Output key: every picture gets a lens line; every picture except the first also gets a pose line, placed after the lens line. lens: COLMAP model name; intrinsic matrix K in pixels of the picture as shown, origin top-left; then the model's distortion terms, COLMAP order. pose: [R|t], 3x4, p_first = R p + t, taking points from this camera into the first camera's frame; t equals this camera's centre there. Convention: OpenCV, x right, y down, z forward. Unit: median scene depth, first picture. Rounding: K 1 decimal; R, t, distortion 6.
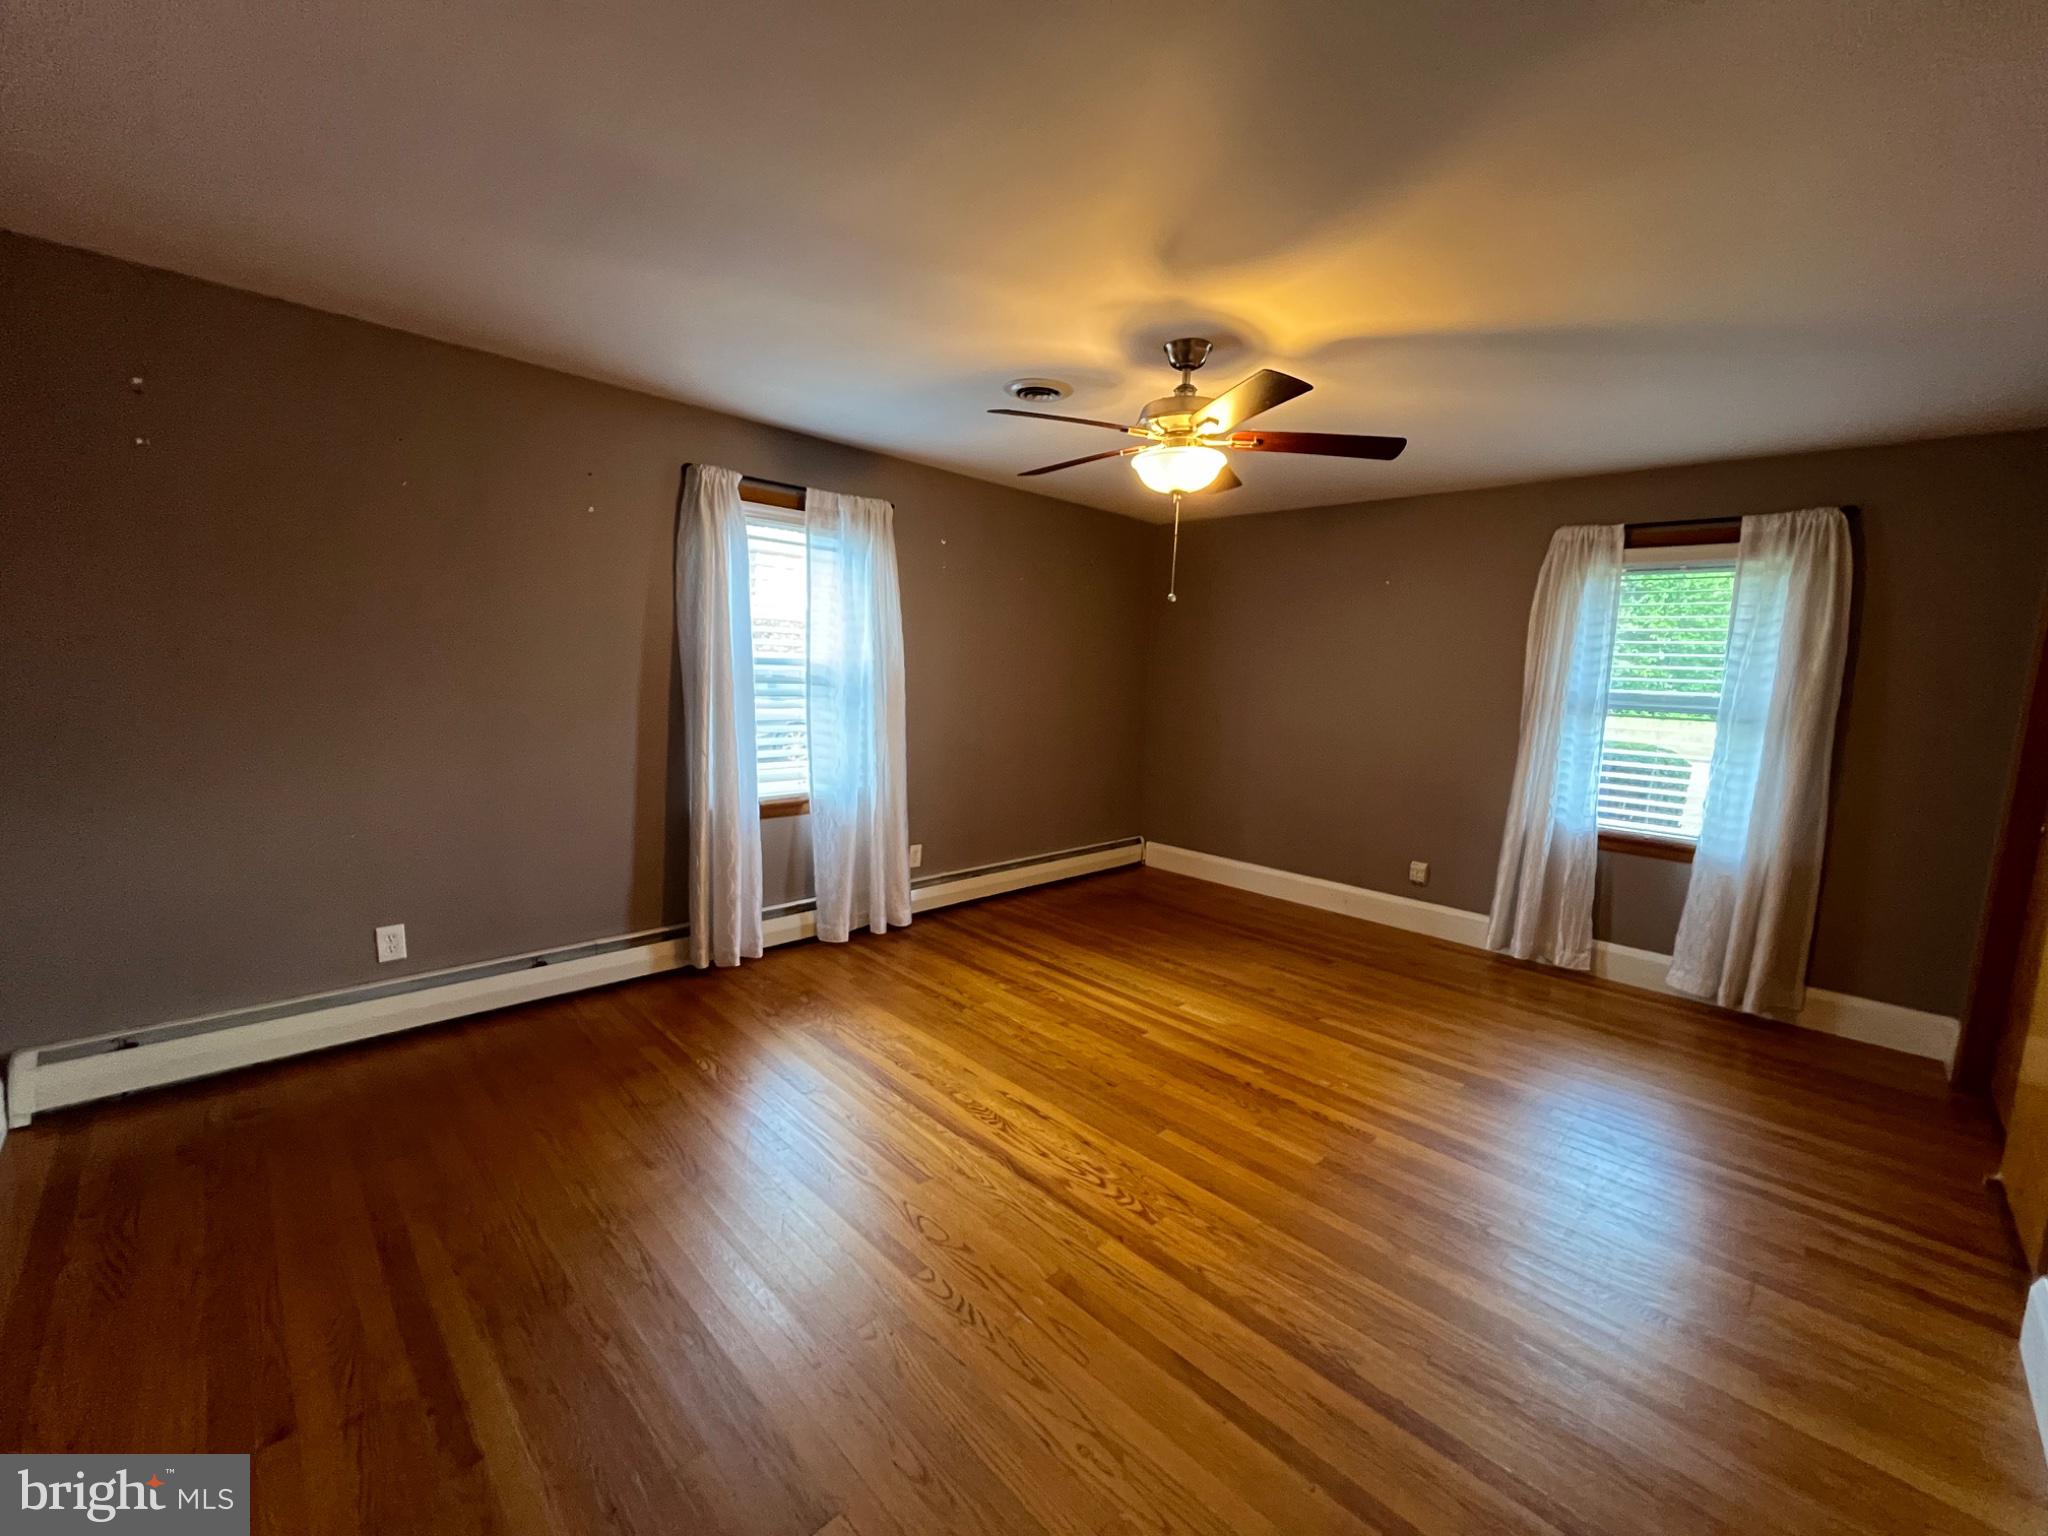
lens RADIAL K [[825.8, 0, 1021.0], [0, 825.8, 768.0], [0, 0, 1]] dist [-0.000216, -0.000162]
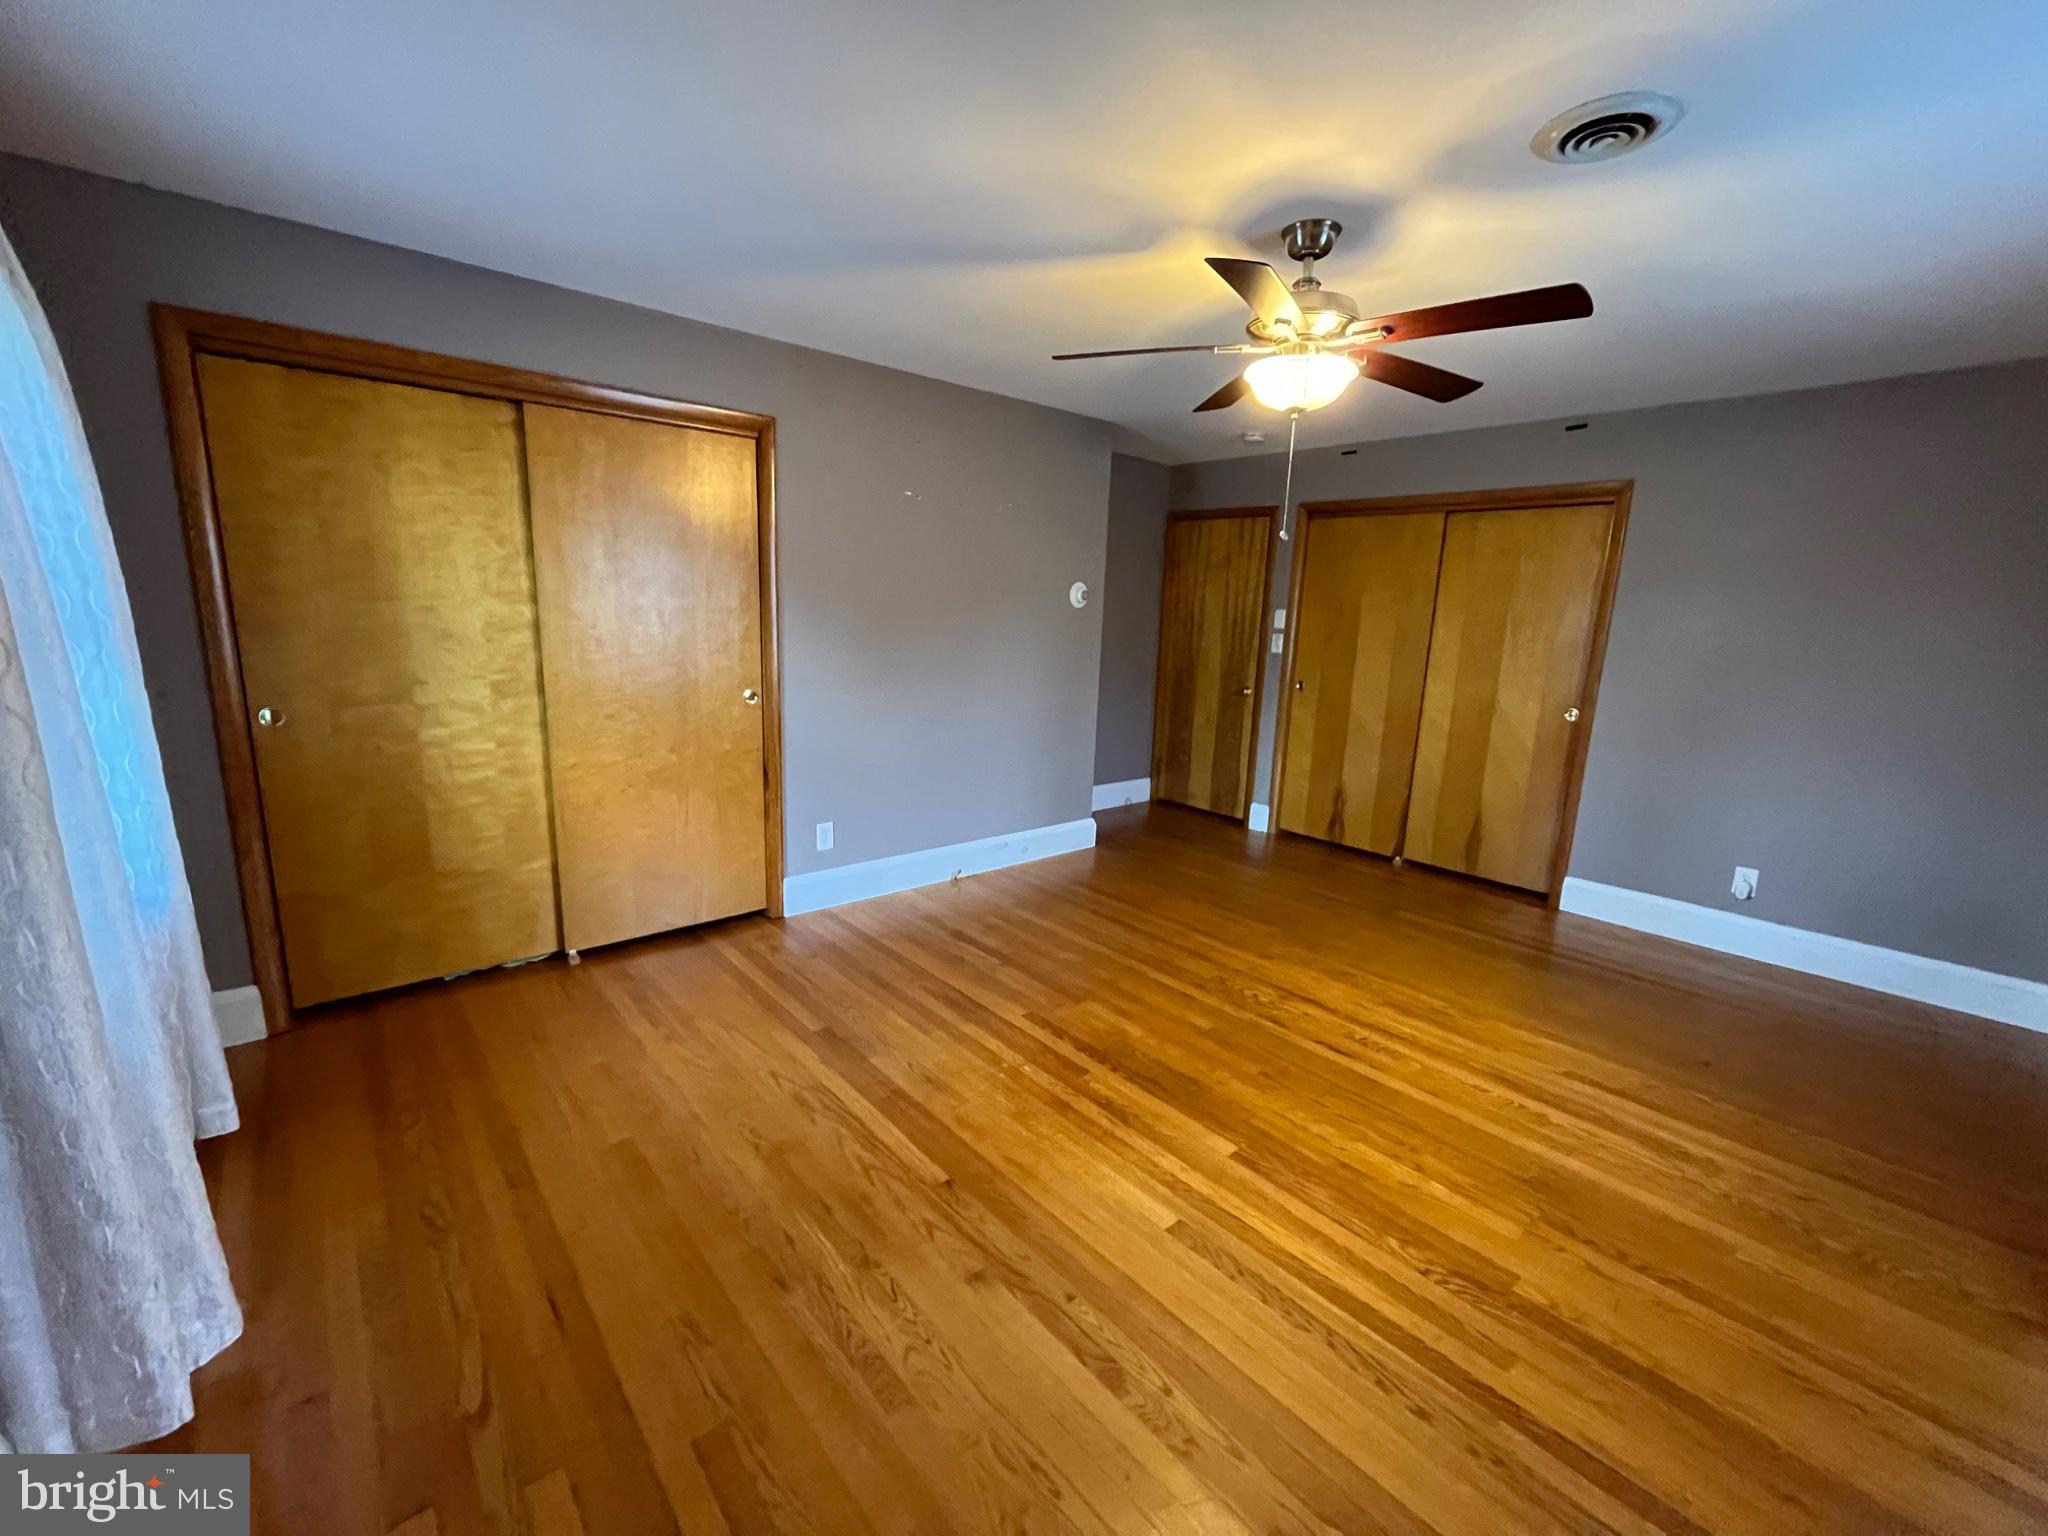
lens RADIAL K [[825.8, 0, 1031.3], [0, 825.8, 770.9], [0, 0, 1]] dist [-0.000216, -0.000162]
pose [[-0.995906, -0.082133, 0.037742, 0.313053], [-0.064920, 0.940480, 0.333592, -0.194059], [-0.062894, 0.329776, -0.941962, 1.527395]]
